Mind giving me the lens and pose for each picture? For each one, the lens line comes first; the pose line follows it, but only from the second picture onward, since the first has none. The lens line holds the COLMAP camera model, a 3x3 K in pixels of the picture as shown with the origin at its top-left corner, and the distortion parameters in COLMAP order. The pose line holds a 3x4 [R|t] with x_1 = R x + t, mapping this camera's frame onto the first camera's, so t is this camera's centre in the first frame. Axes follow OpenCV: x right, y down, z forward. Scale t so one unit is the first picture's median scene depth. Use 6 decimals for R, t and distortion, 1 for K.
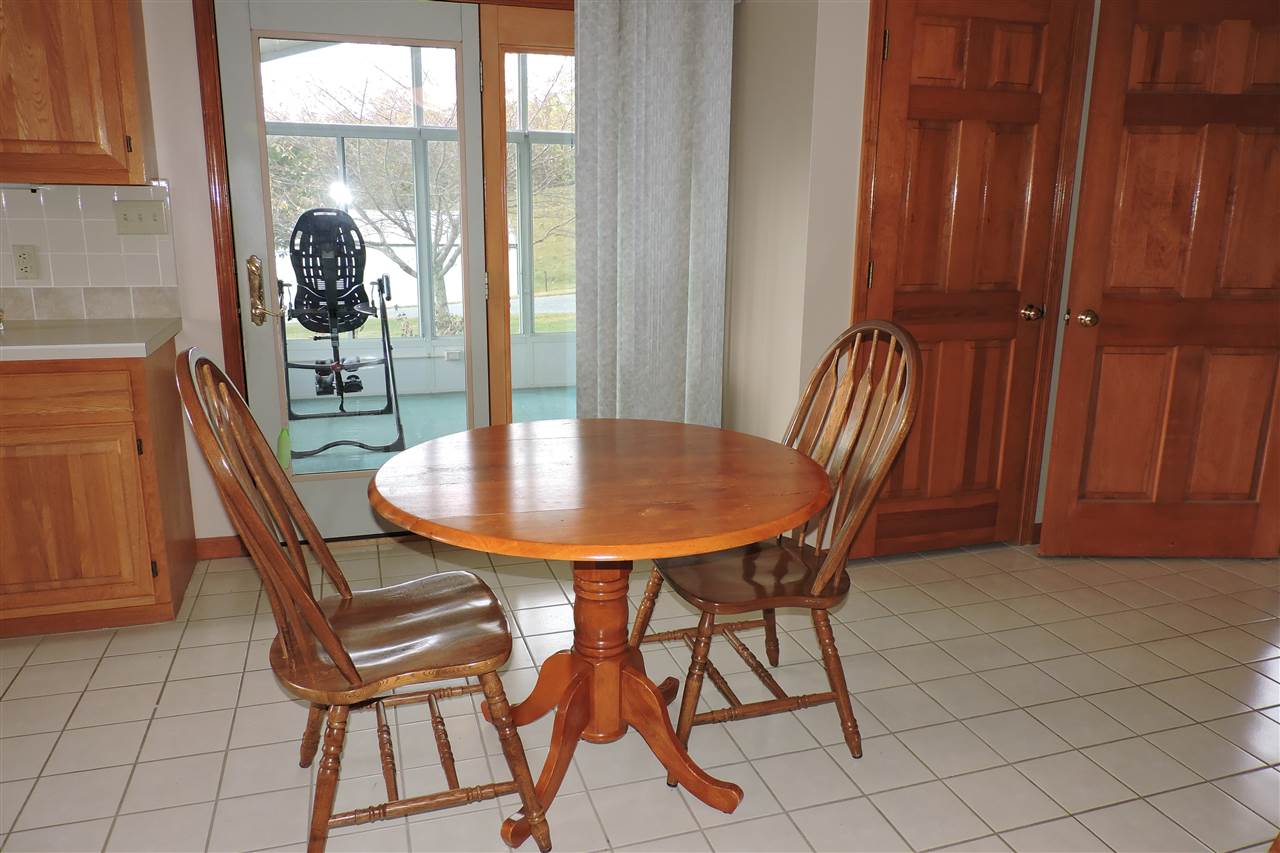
lens RADIAL K [[908.2, 0, 640.0], [0, 908.2, 426.5], [0, 0, 1]] dist [-0.028519, 0.003375]
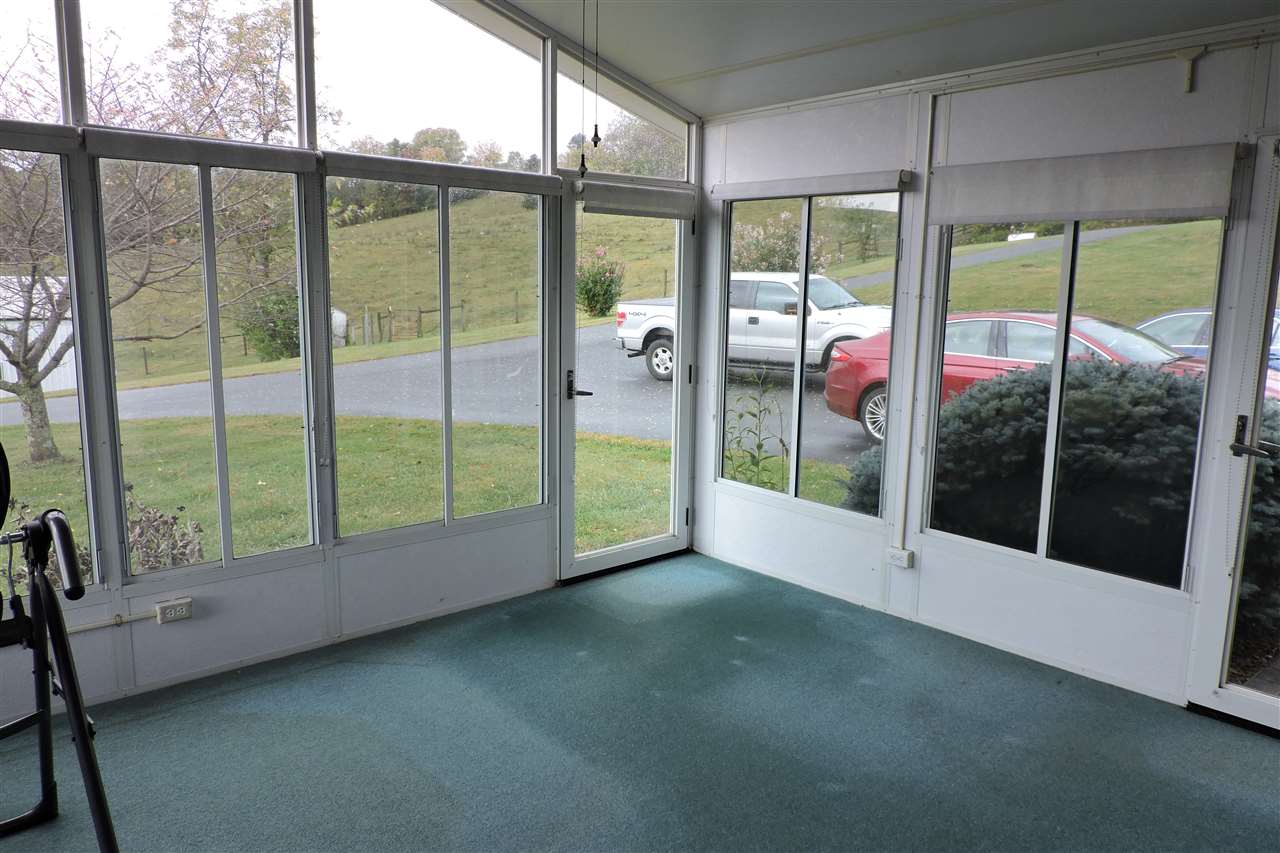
lens RADIAL K [[908.2, 0, 640.0], [0, 908.2, 426.5], [0, 0, 1]] dist [-0.028519, 0.003375]
pose [[0.910027, -0.047483, 0.411821, -0.094935], [0.074552, 0.995968, -0.049907, -0.072275], [-0.407790, 0.076118, 0.909897, 0.254869]]
